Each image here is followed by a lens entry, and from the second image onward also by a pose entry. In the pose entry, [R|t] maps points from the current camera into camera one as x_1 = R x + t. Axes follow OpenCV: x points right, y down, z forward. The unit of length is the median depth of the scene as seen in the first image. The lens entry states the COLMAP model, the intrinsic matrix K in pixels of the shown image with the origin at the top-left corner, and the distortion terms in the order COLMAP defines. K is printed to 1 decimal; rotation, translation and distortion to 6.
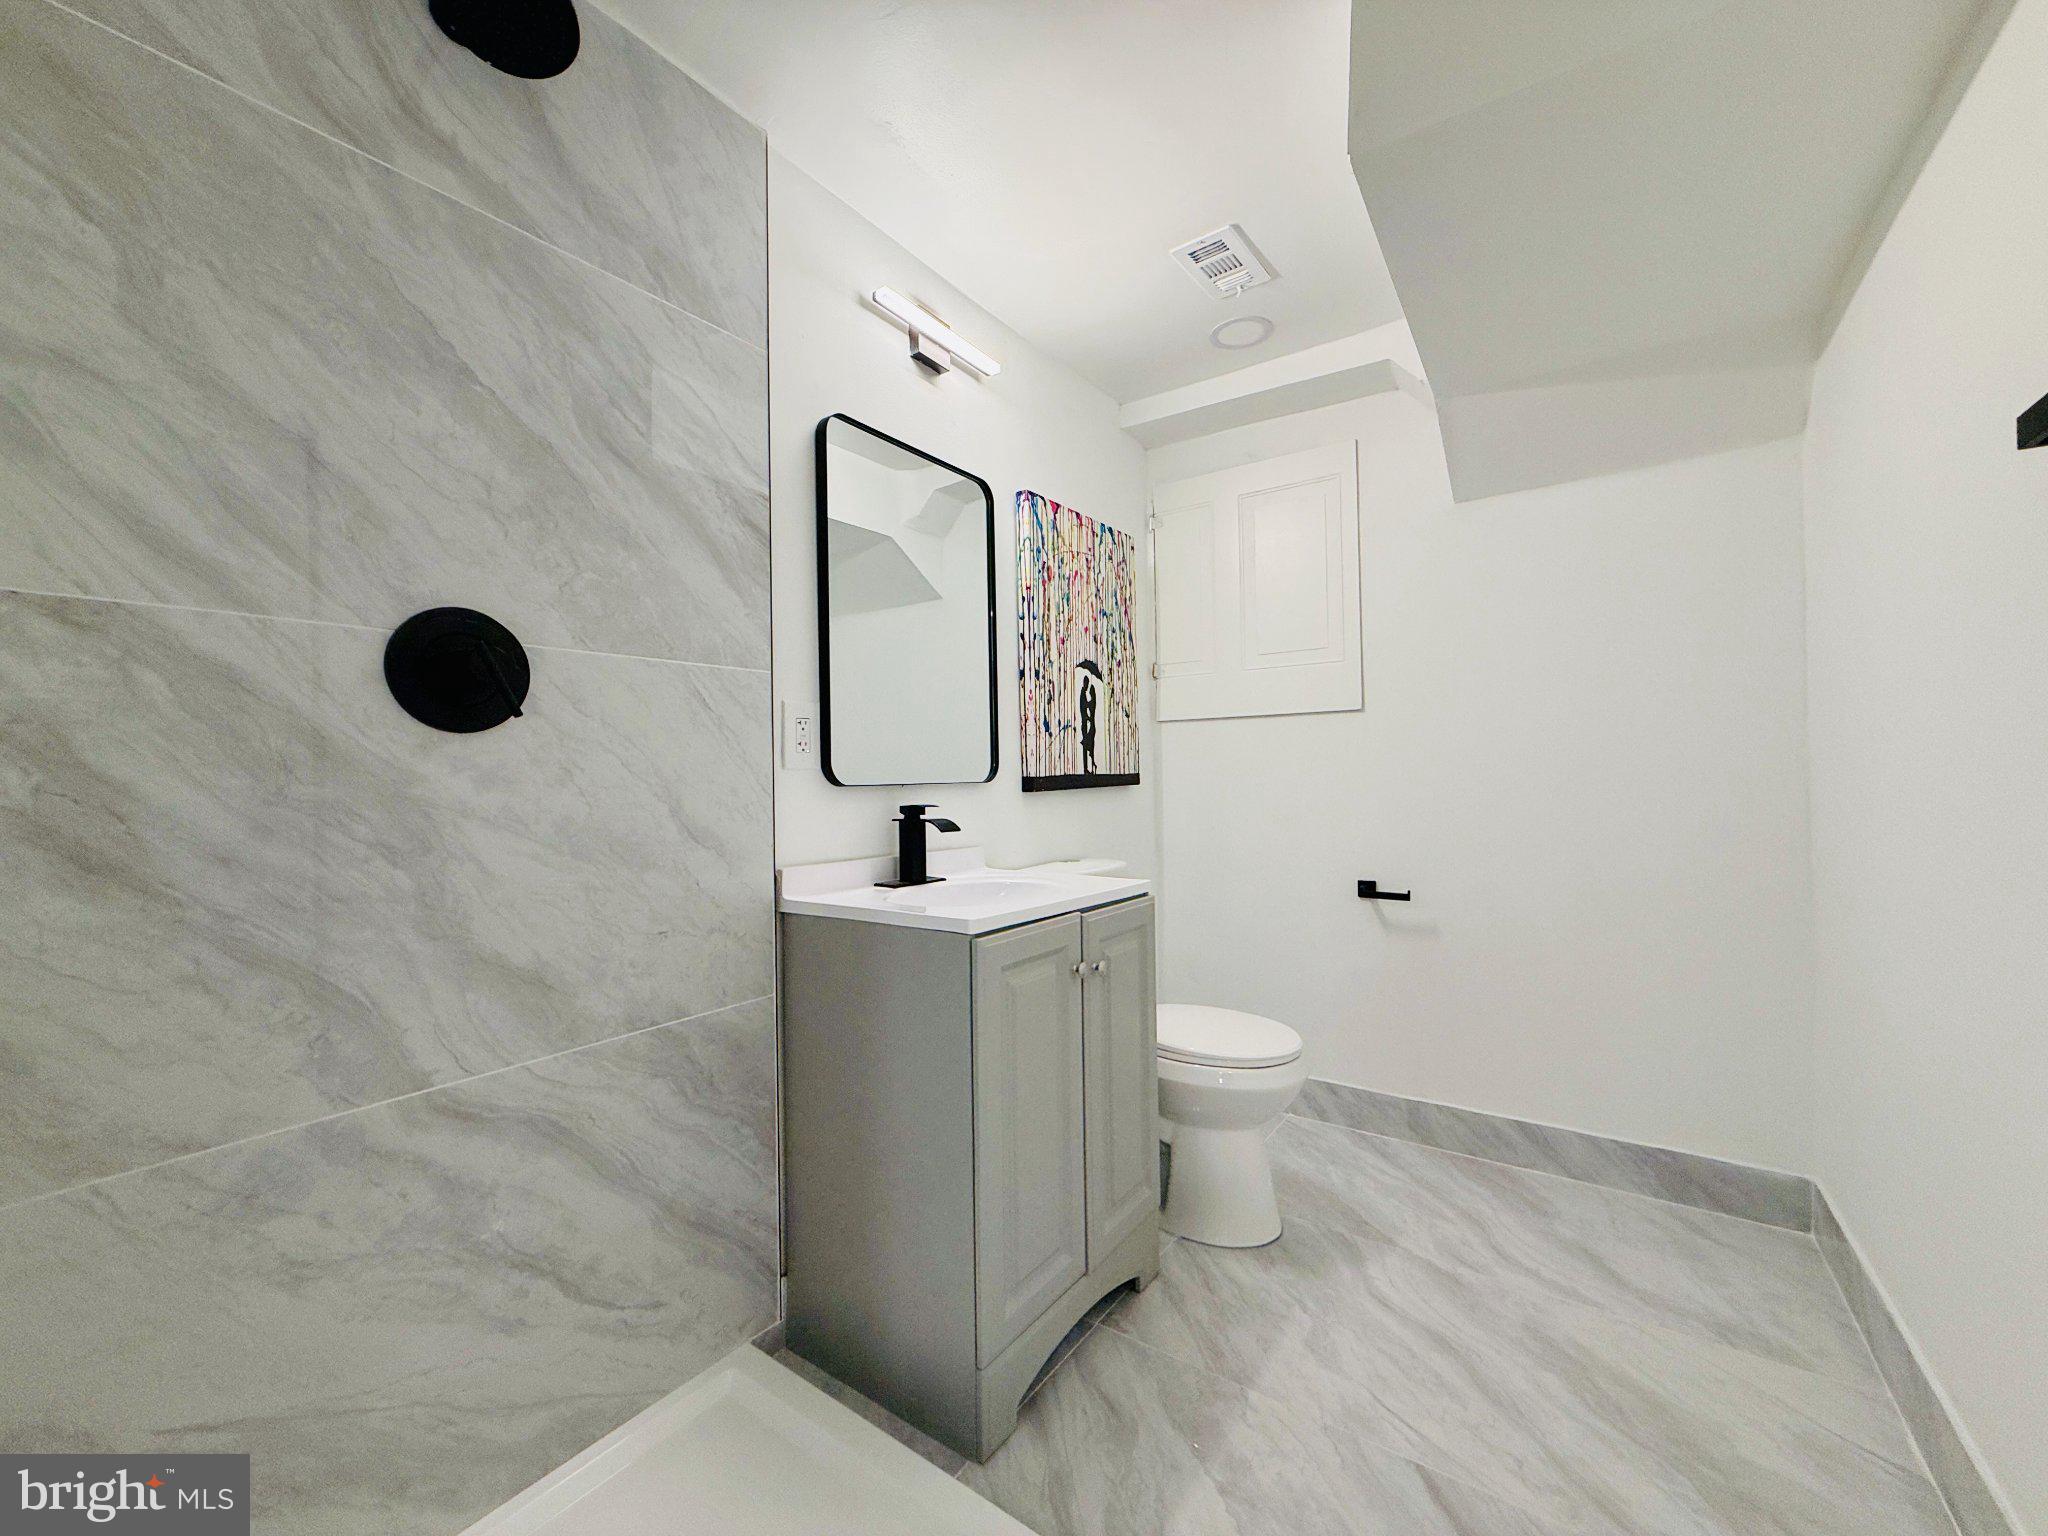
lens RADIAL K [[816.2, 0, 1016.5], [0, 816.2, 769.2], [0, 0, 1]] dist [0.000876, -0.000030]
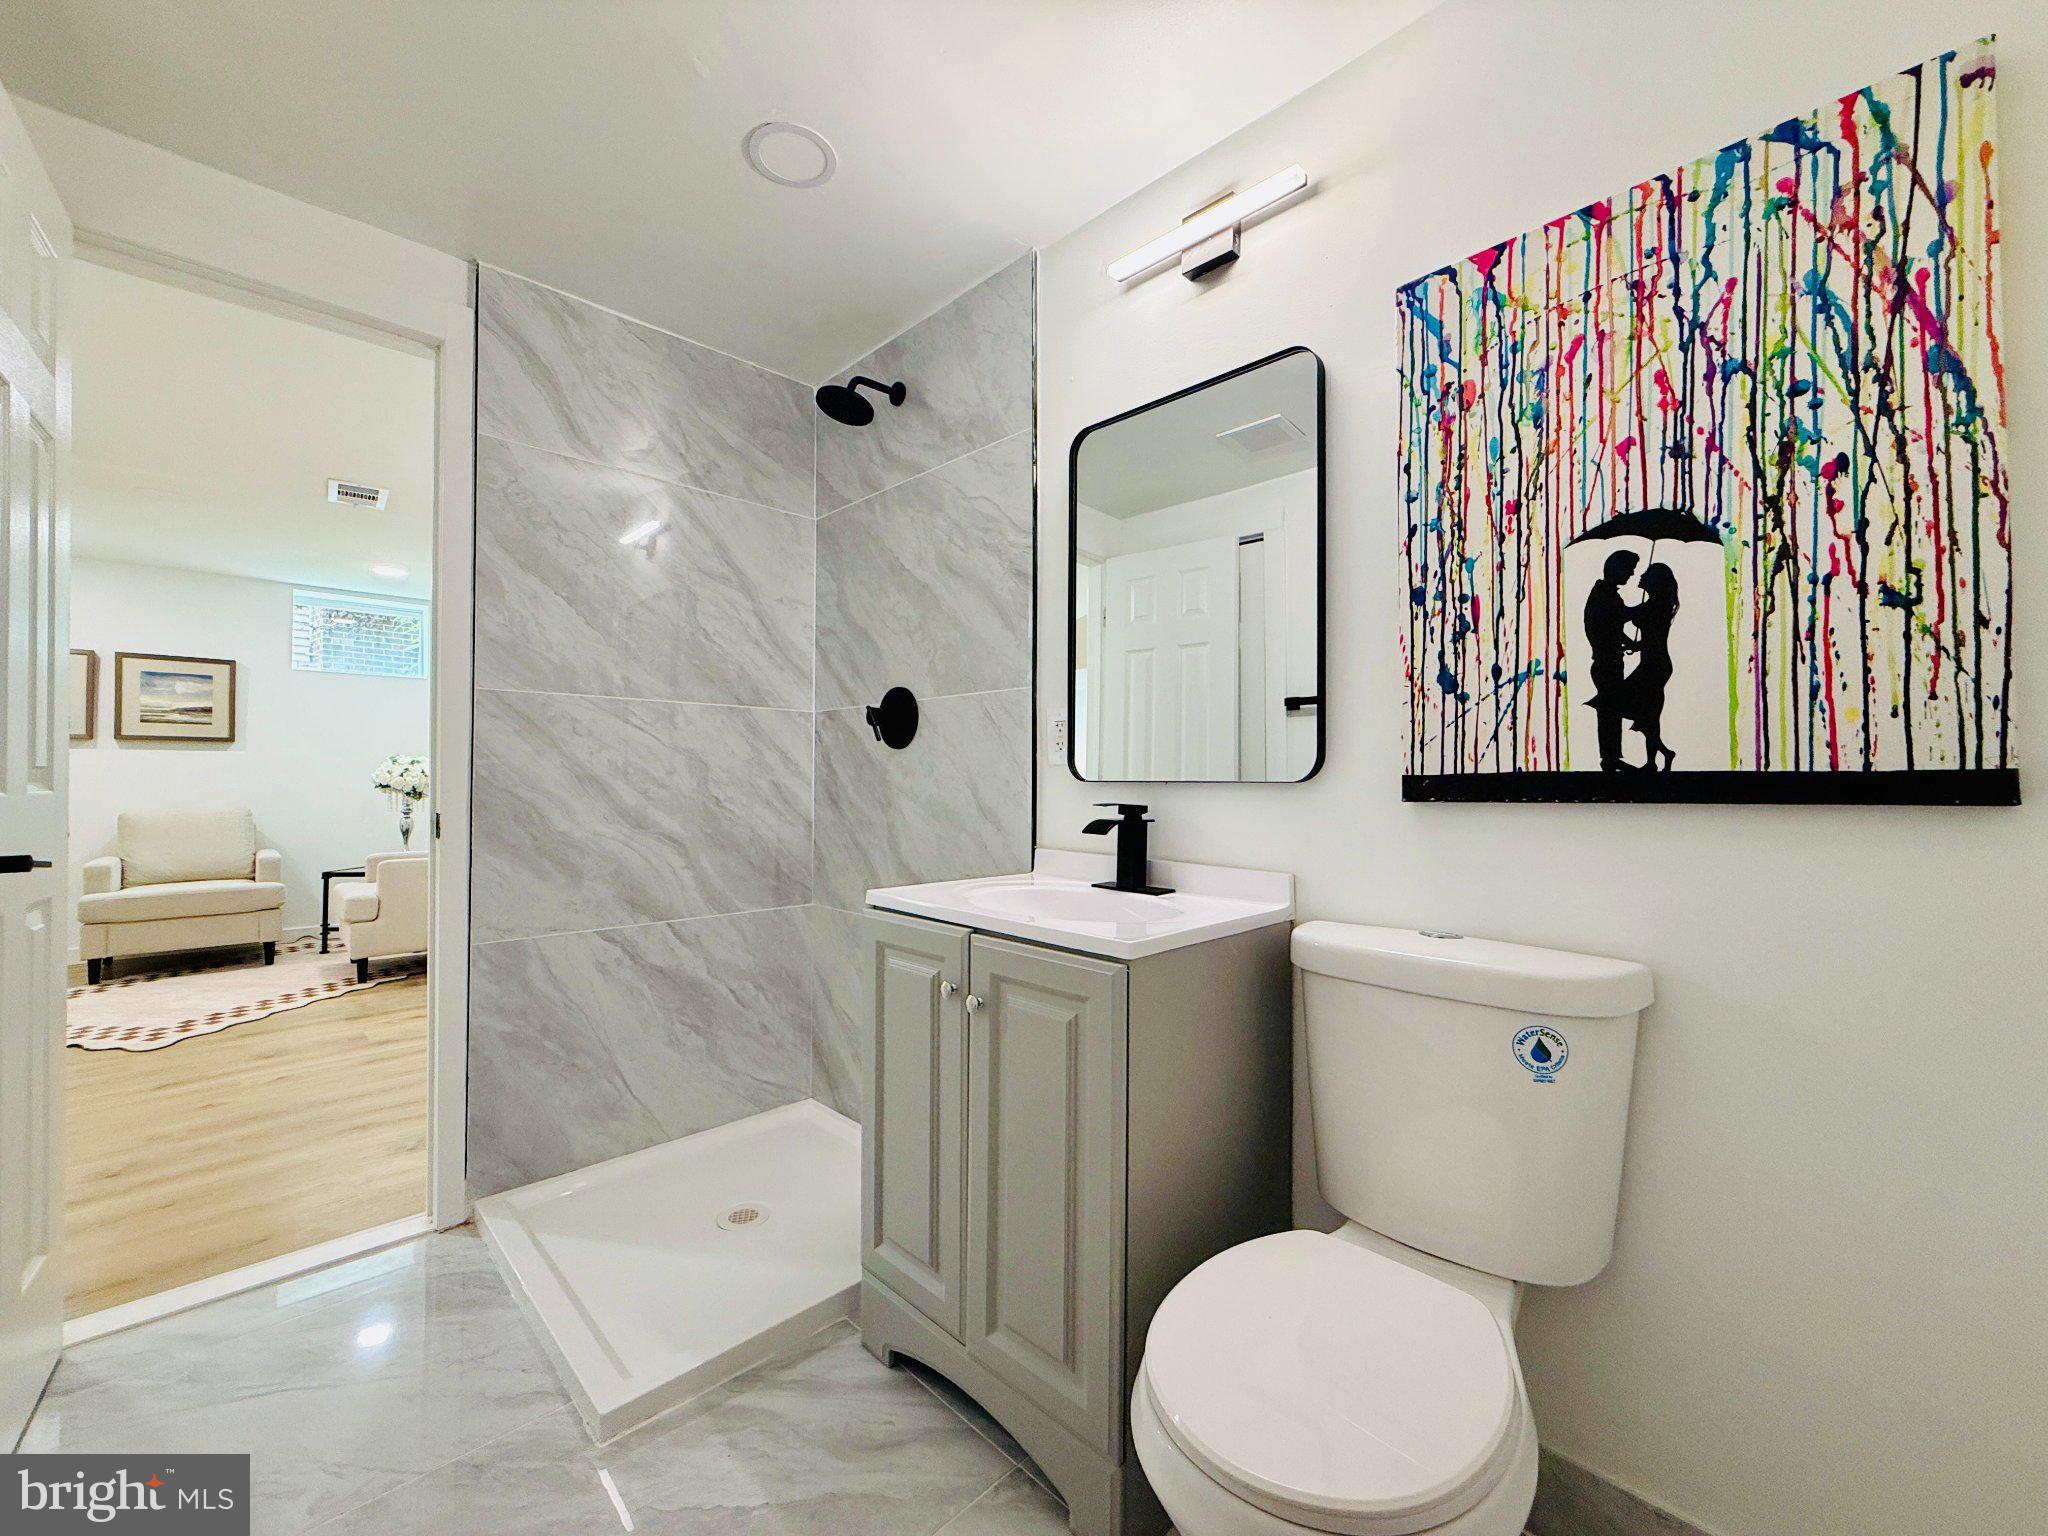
lens RADIAL K [[816.2, 0, 1026.9], [0, 816.2, 765.1], [0, 0, 1]] dist [0.000876, -0.000030]
pose [[-0.156282, -0.000216, -0.987712, 0.609836], [0.008943, 0.999959, -0.001633, 0.000832], [0.987672, -0.009088, -0.156274, 0.788383]]
